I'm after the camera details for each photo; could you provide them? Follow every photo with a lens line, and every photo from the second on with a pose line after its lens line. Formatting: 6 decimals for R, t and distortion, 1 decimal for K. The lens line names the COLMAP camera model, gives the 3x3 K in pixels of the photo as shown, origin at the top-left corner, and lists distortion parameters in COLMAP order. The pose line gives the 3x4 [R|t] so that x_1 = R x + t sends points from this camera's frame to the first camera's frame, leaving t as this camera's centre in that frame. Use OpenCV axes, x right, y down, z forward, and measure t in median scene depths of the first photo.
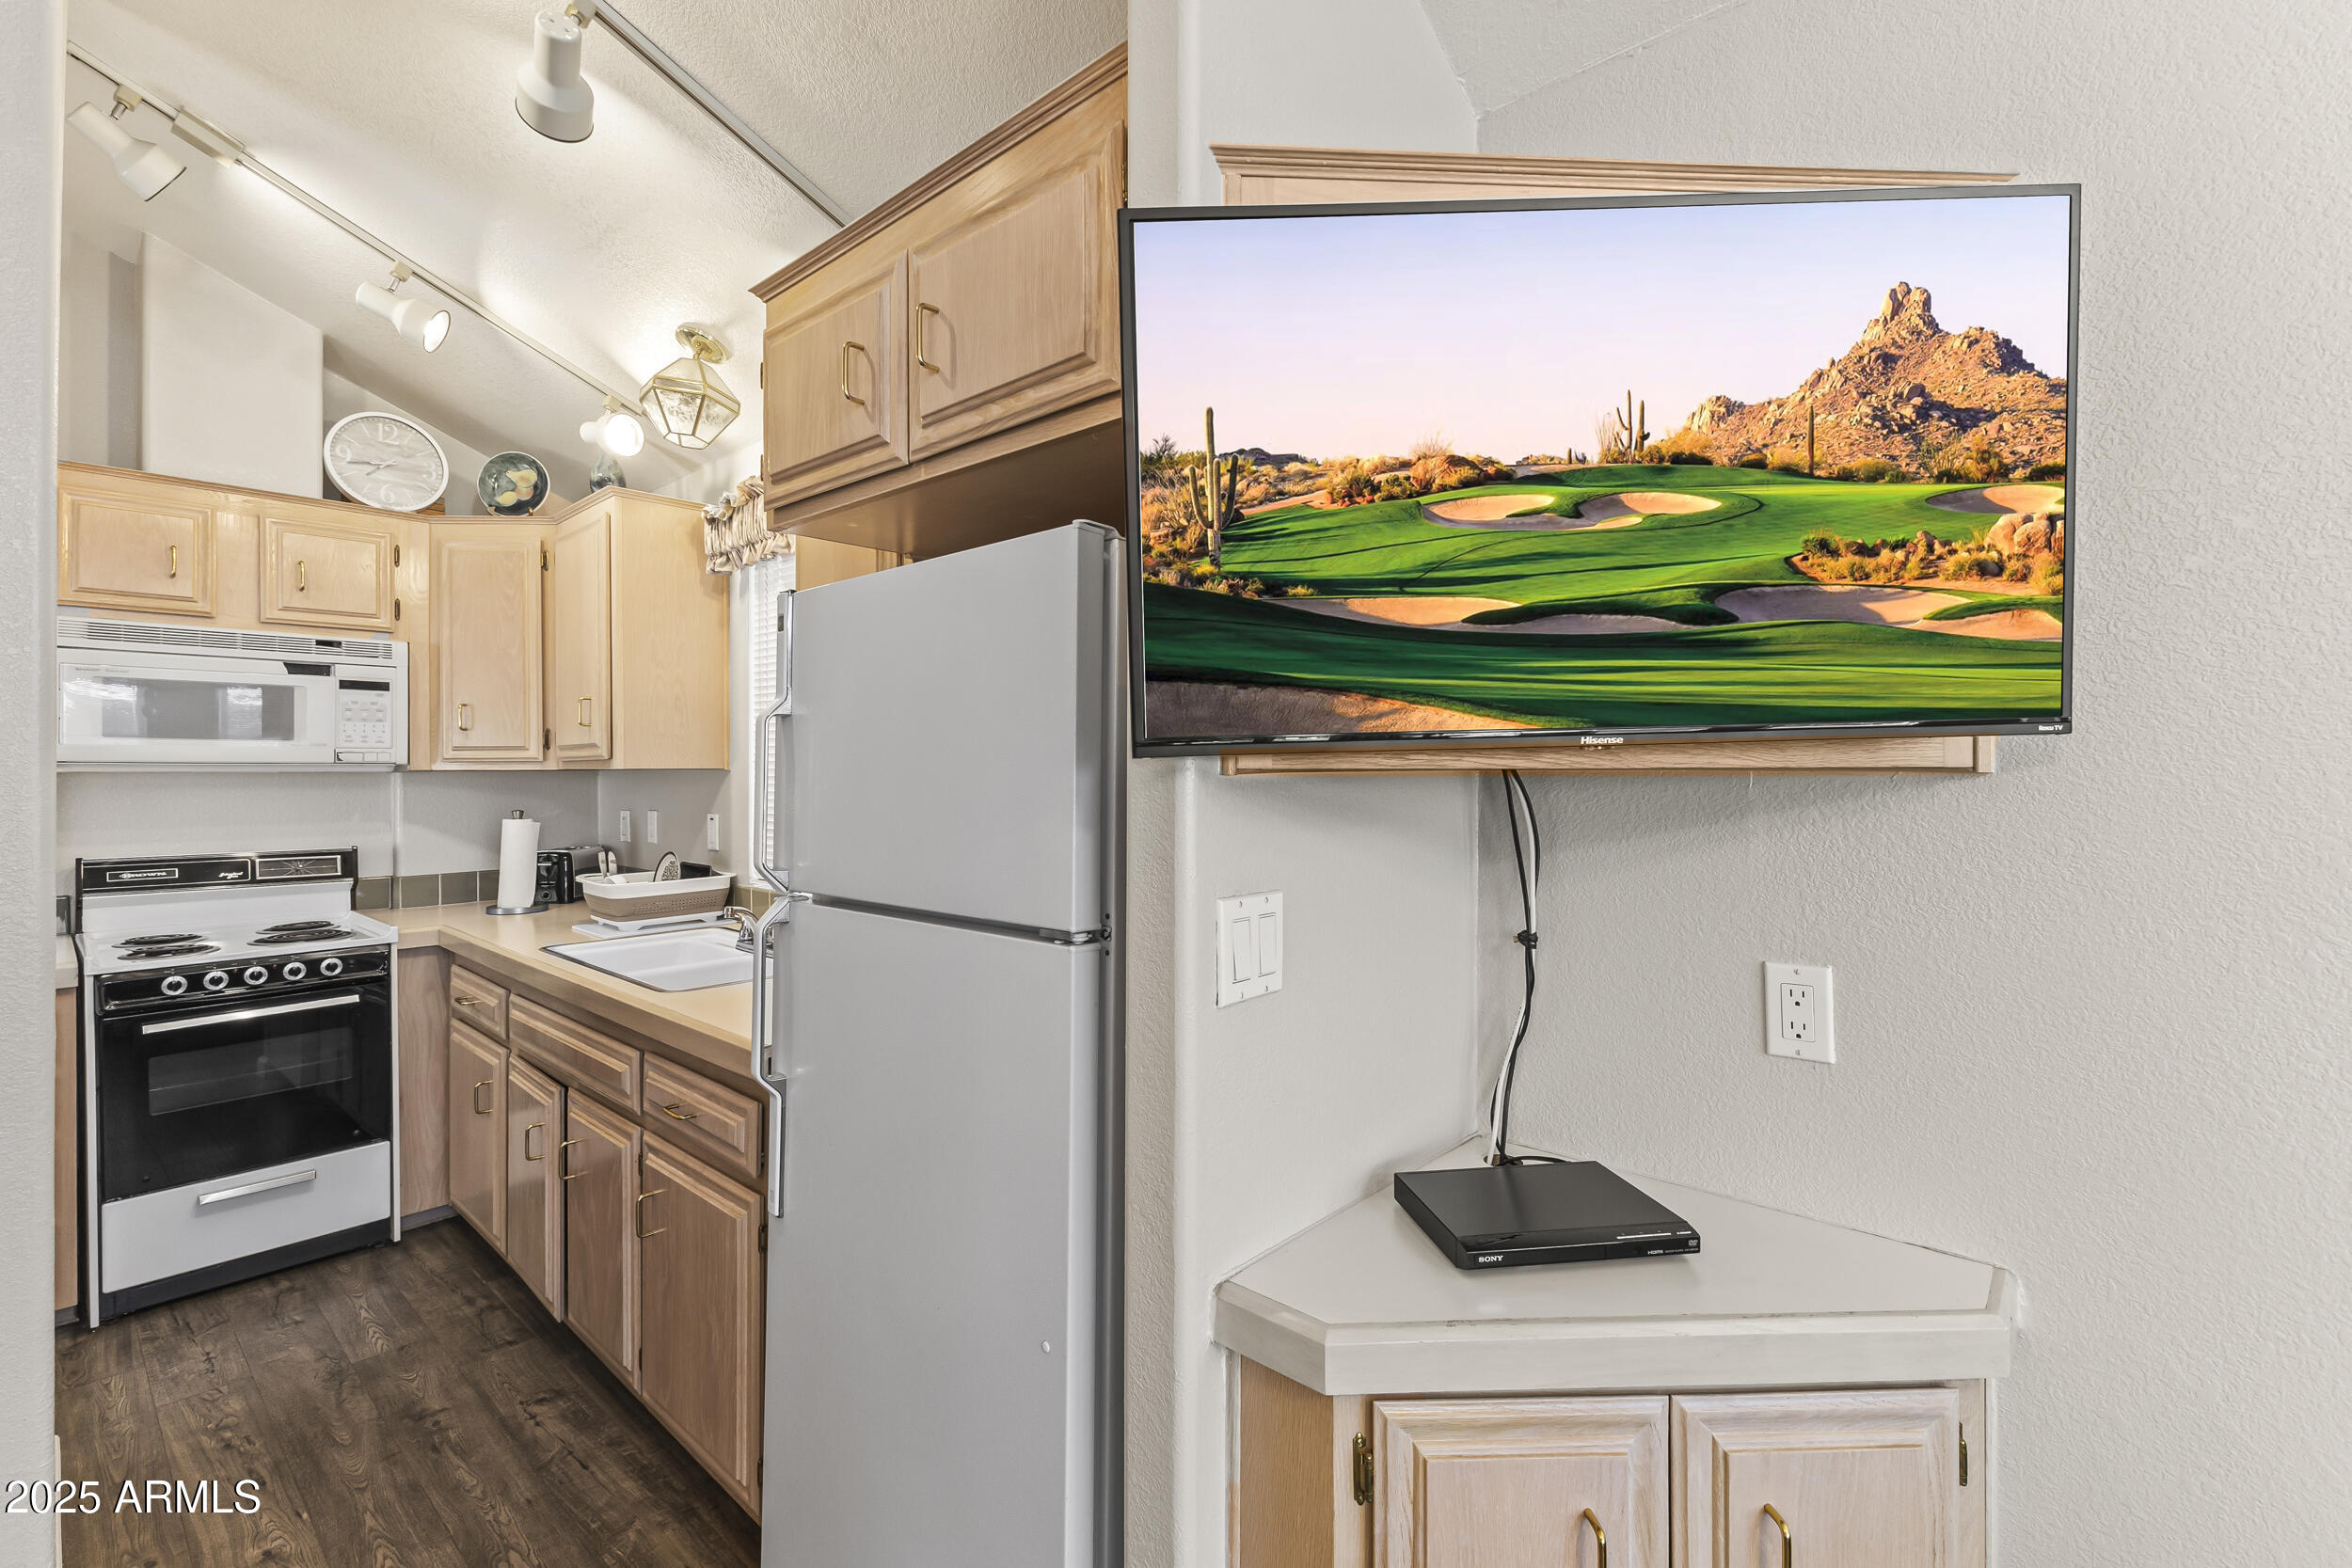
lens RADIAL K [[1017.4, 0, 1174.6], [0, 1017.4, 770.2], [0, 0, 1]] dist [0.004433, -0.001094]
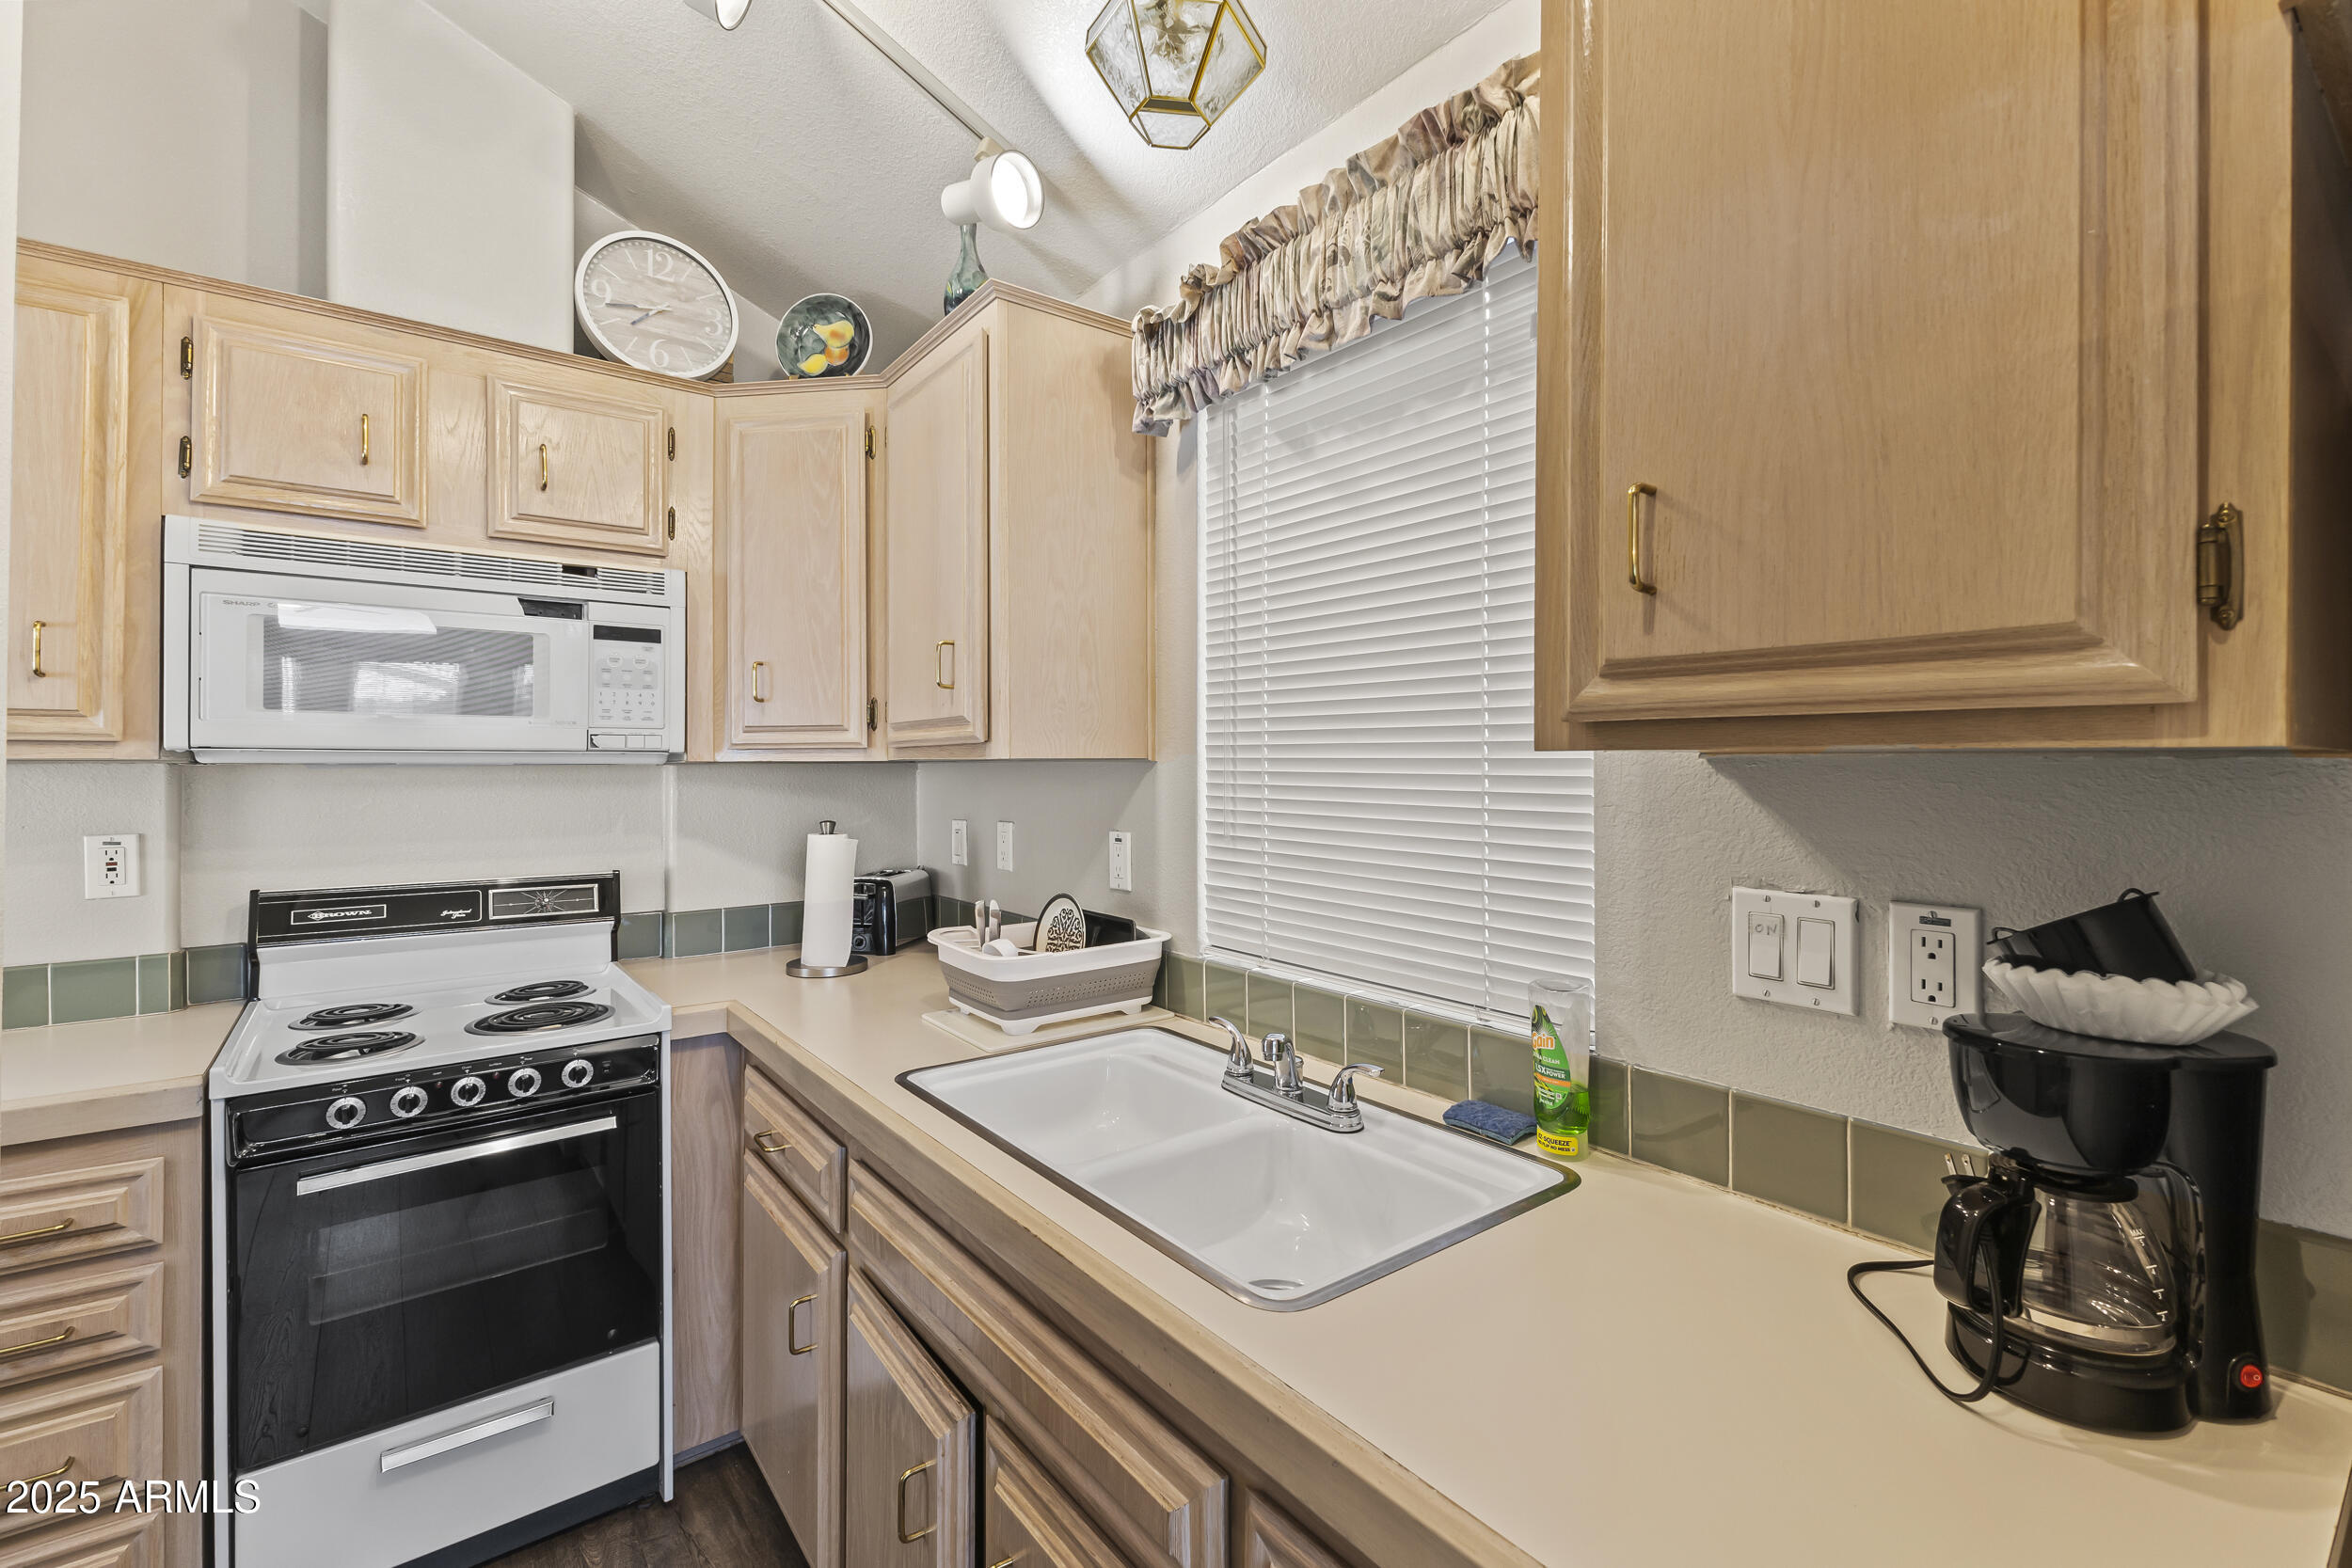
lens RADIAL K [[1020.5, 0, 1177.1], [0, 1020.5, 761.8], [0, 0, 1]] dist [0.003818, -0.000245]
pose [[0.982320, 0.000700, -0.187209, -0.320102], [-0.001332, 0.999994, -0.003252, 0.002057], [0.187205, 0.003443, 0.982315, 0.416394]]
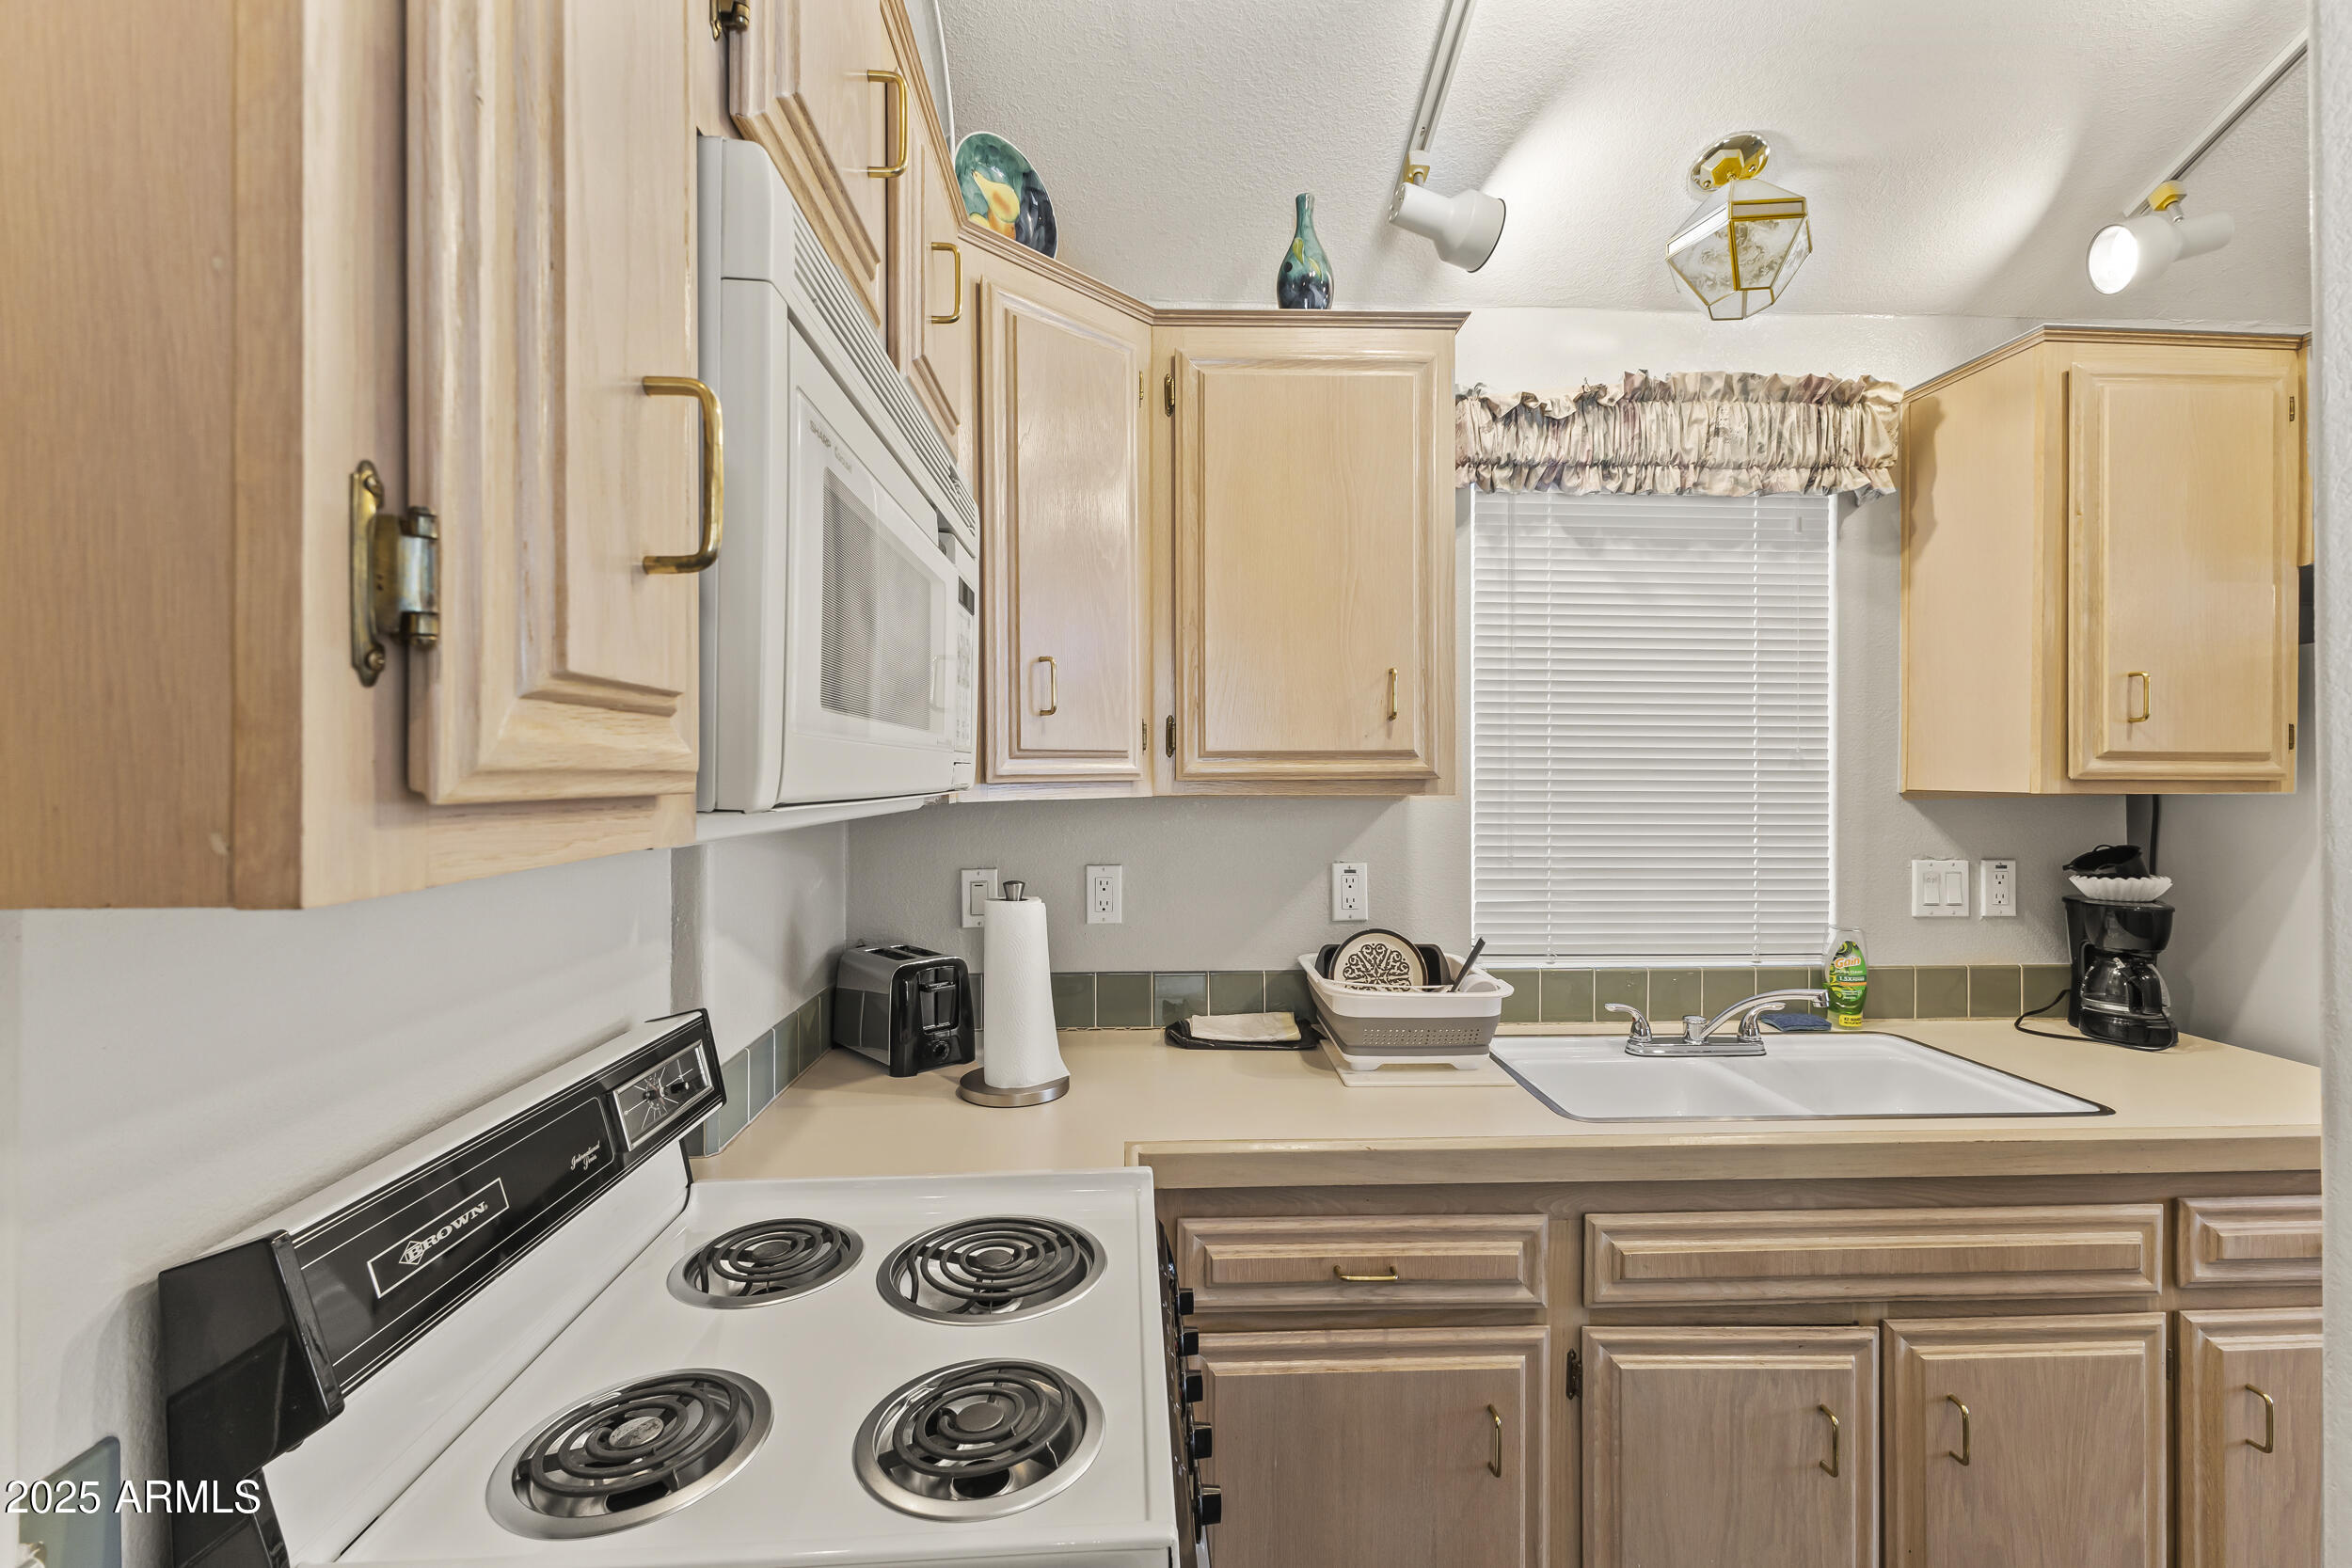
lens RADIAL K [[1017.4, 0, 1174.6], [0, 1017.4, 770.2], [0, 0, 1]] dist [0.004433, -0.001094]
pose [[0.713981, 0.003566, 0.700156, -1.026248], [-0.000524, 0.999989, -0.004558, -0.012382], [-0.700165, 0.002888, 0.713975, 0.664152]]
